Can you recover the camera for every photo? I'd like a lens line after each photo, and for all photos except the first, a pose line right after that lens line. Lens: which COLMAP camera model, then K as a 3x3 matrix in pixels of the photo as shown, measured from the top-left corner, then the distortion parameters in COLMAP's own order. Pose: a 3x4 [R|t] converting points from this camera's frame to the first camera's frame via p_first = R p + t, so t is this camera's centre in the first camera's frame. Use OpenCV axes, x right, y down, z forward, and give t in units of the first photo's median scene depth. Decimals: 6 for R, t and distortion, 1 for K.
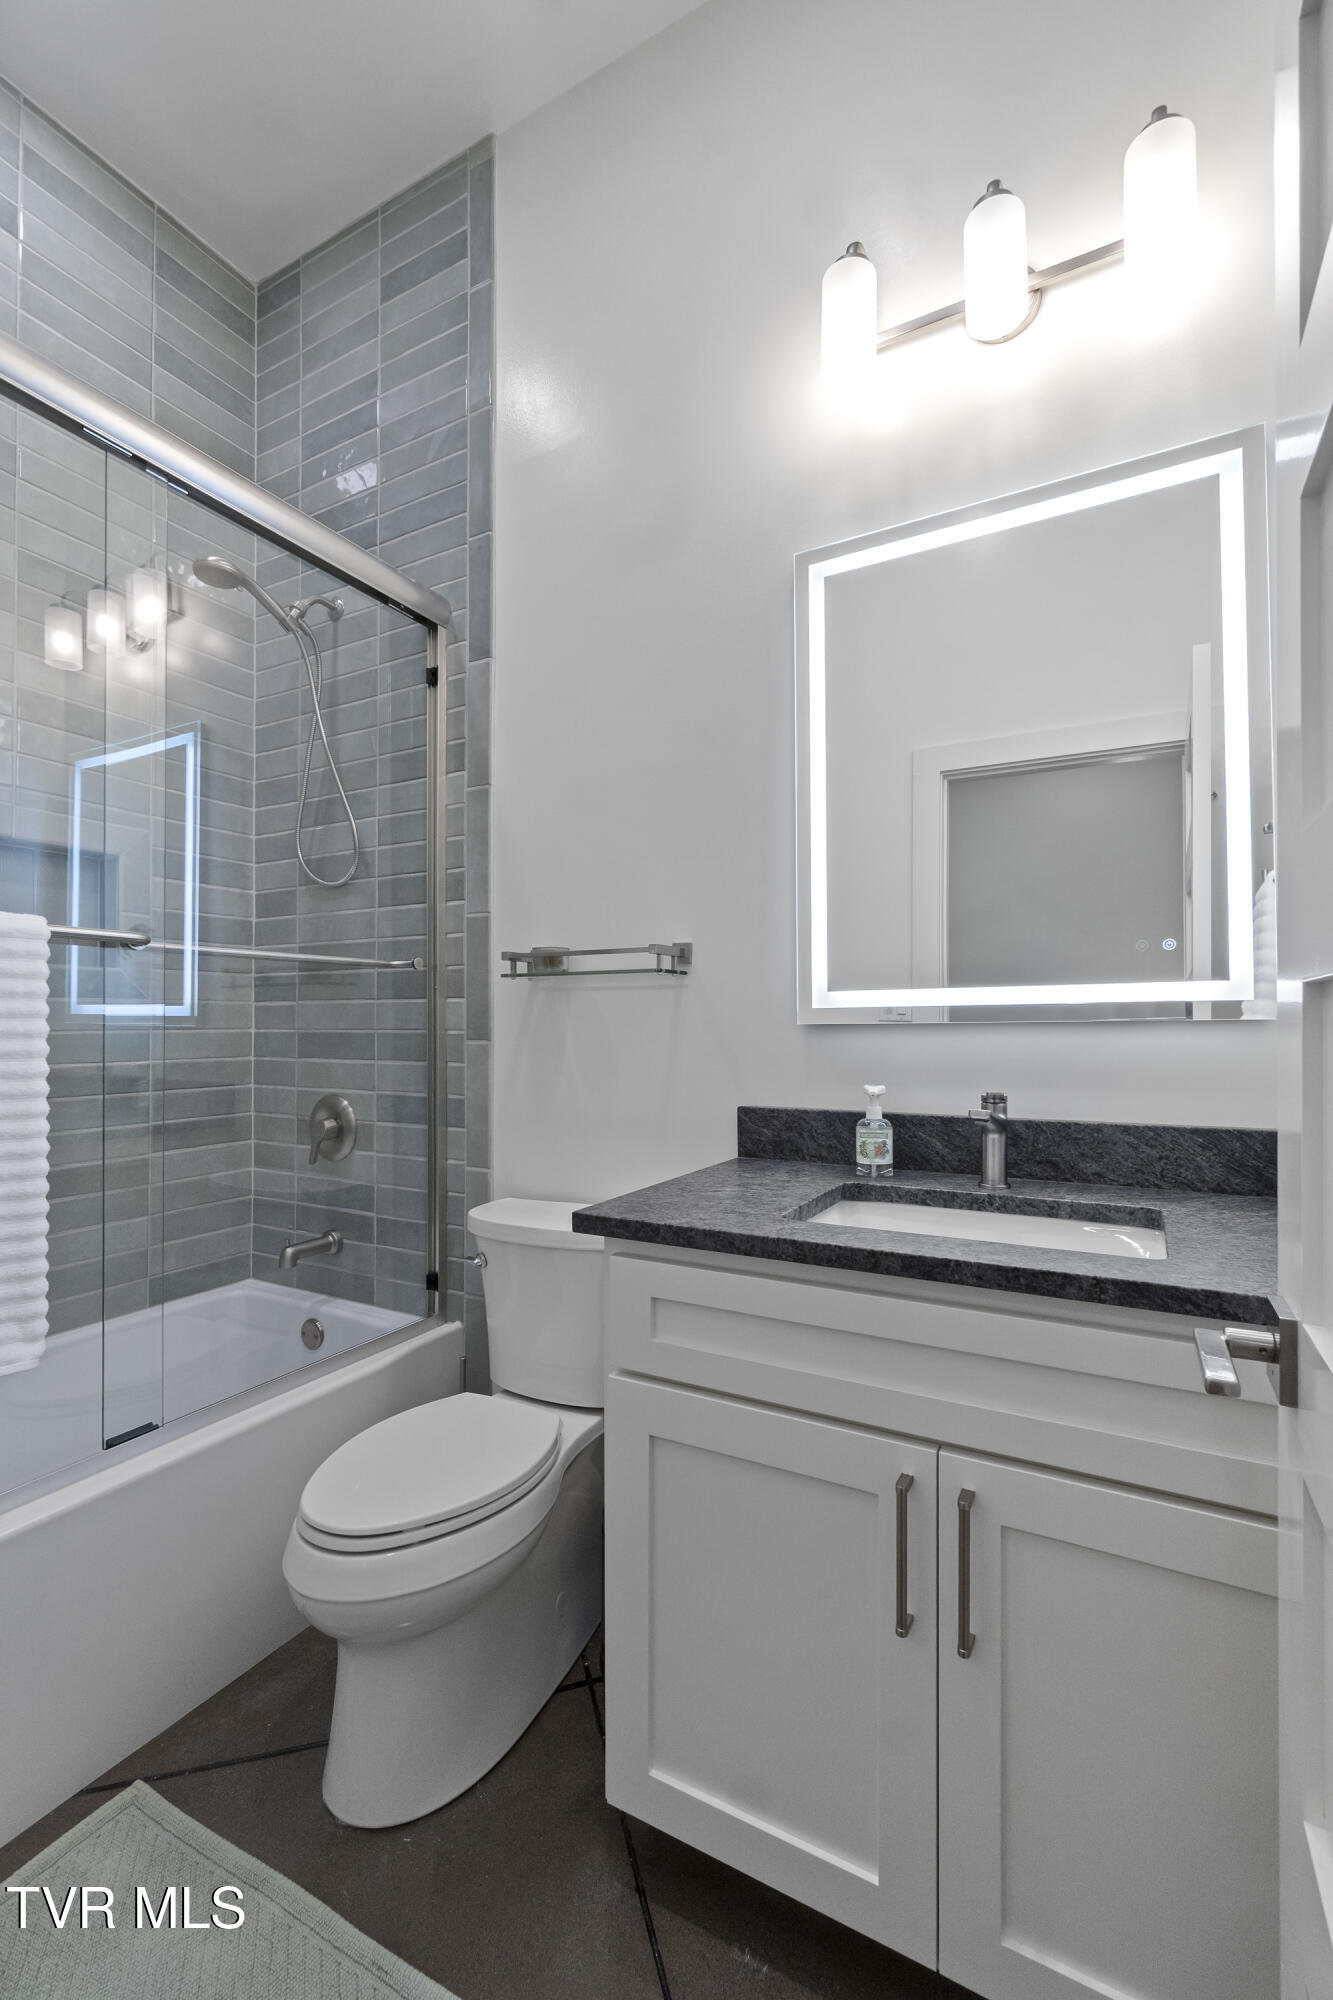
lens RADIAL K [[867.9, 0, 675.7], [0, 867.9, 990.6], [0, 0, 1]] dist [-0.004690, 0.000688]
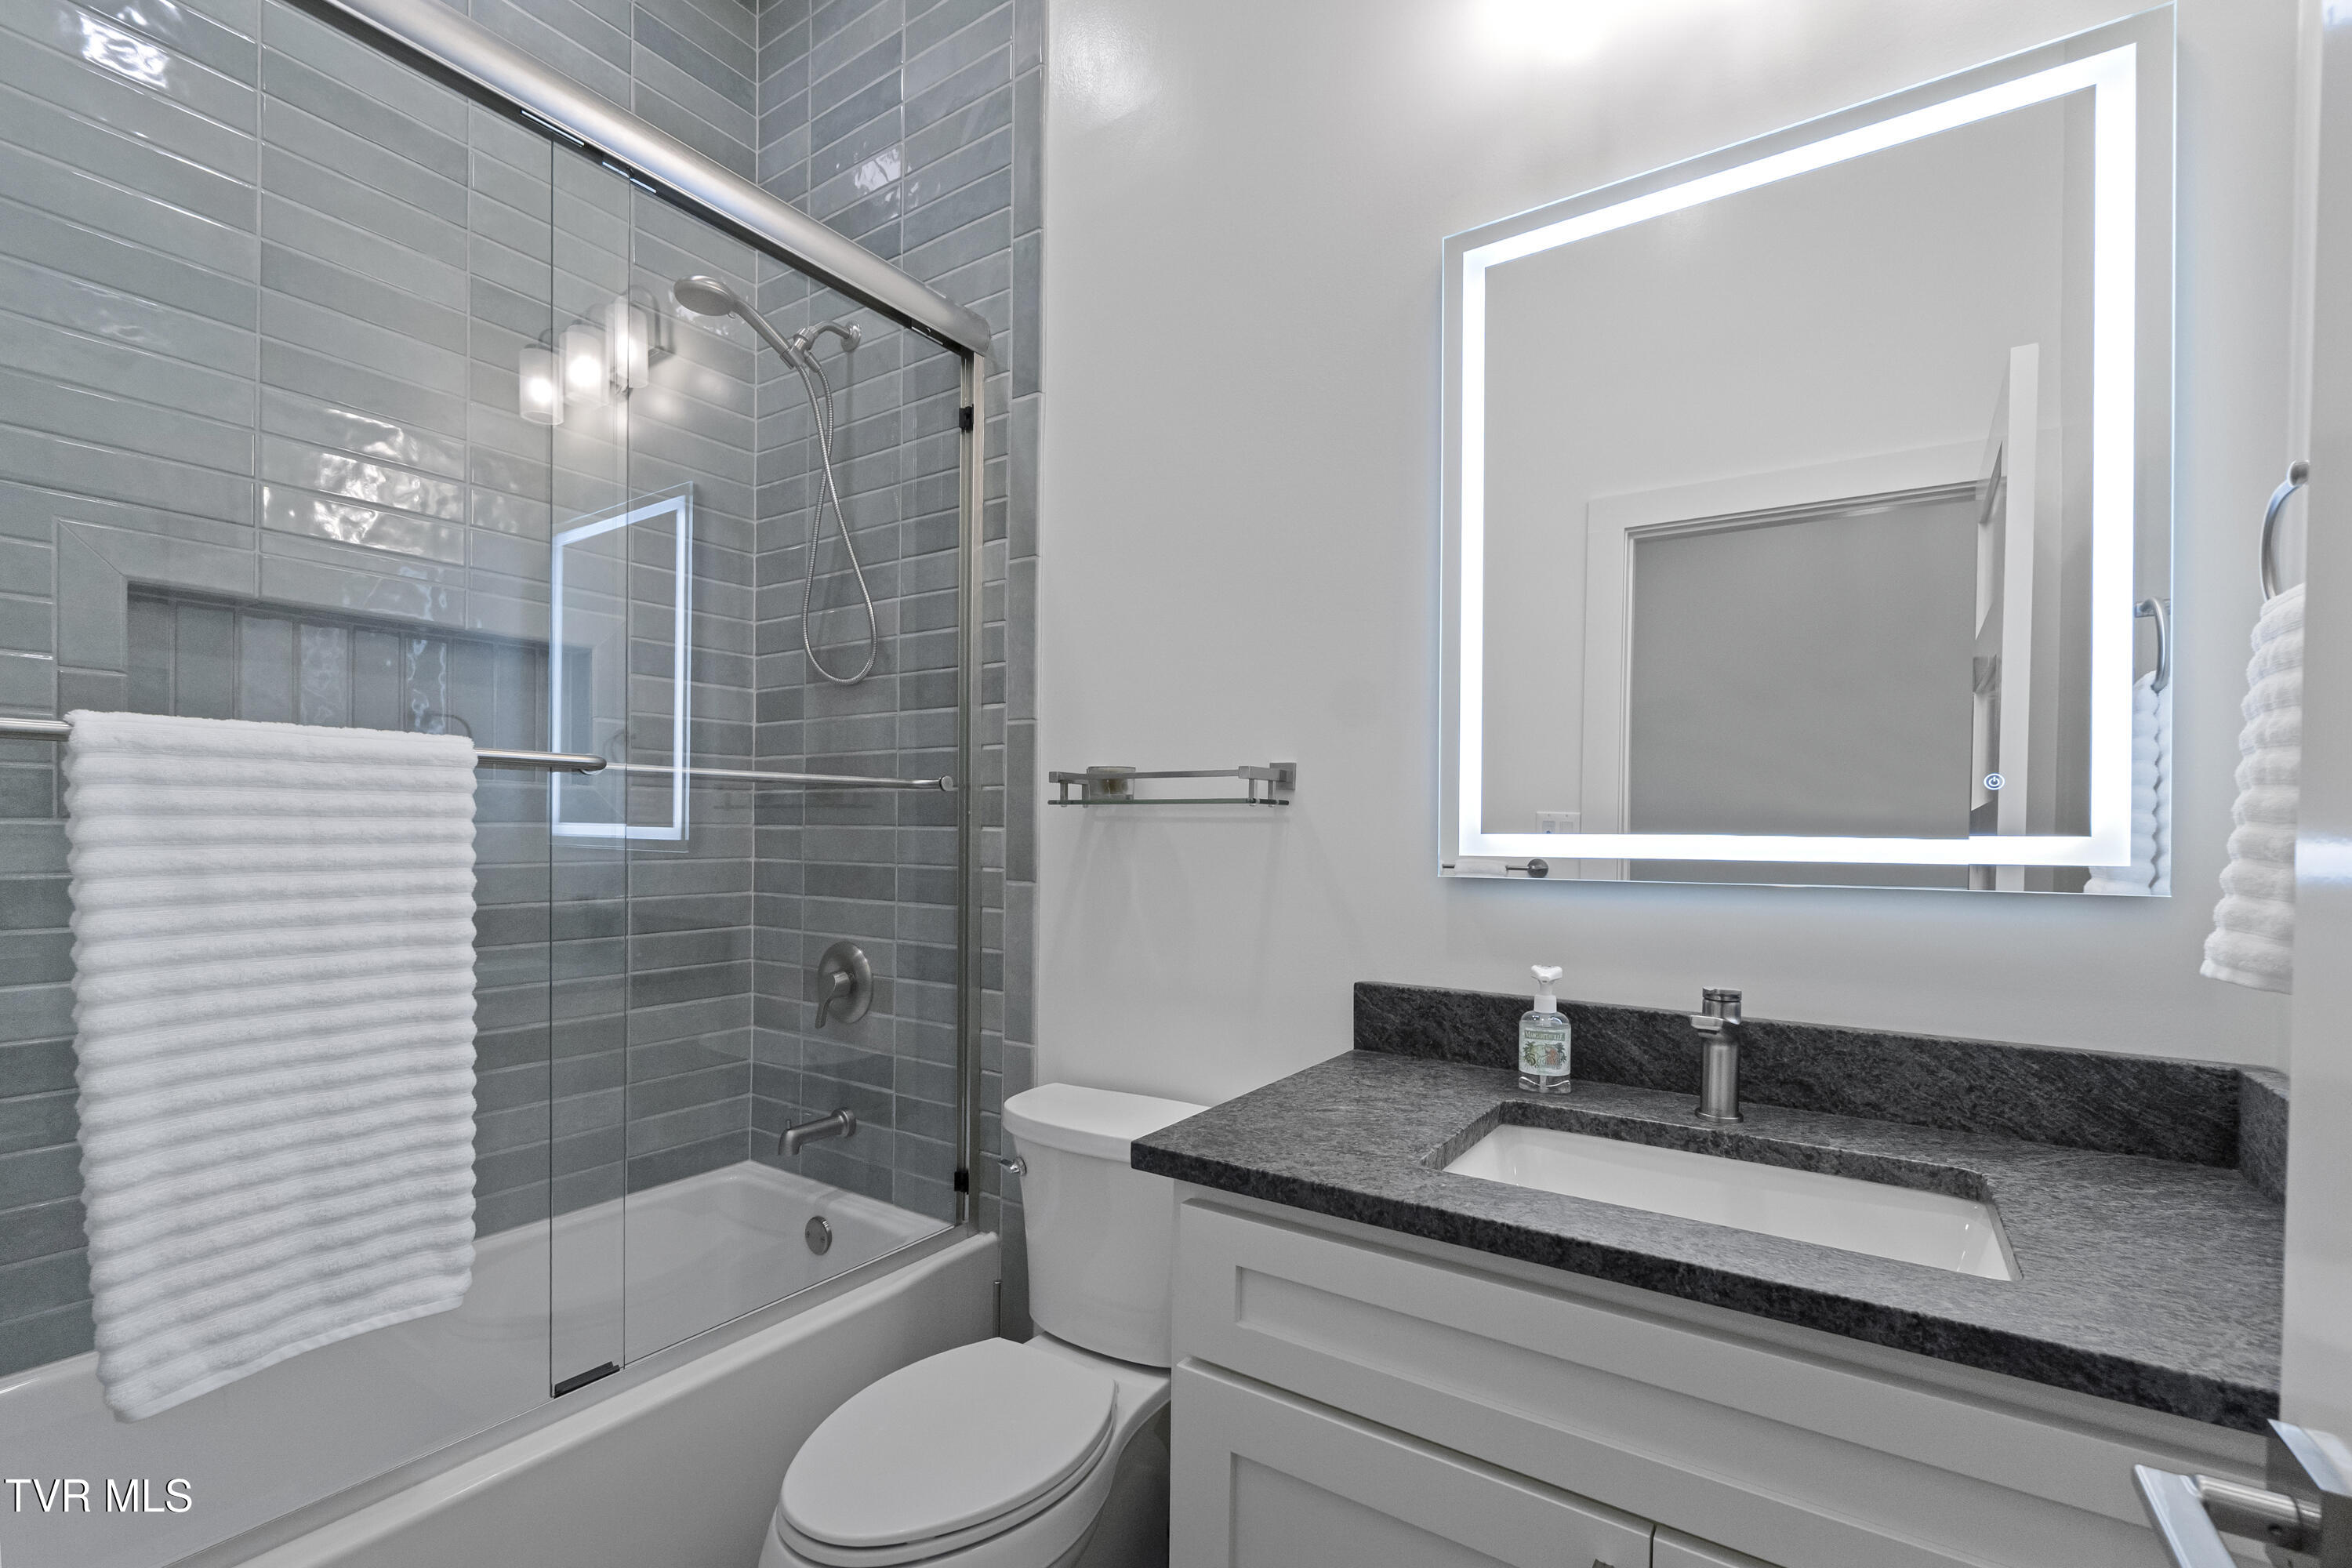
lens RADIAL K [[1012.7, 0, 1163.8], [0, 1012.7, 801.1], [0, 0, 1]] dist [-0.016678, 0.006282]
pose [[0.994649, 0.012618, -0.102536, -0.004719], [-0.010833, 0.999780, 0.017950, -0.034943], [0.102740, -0.016743, 0.994567, 0.104632]]
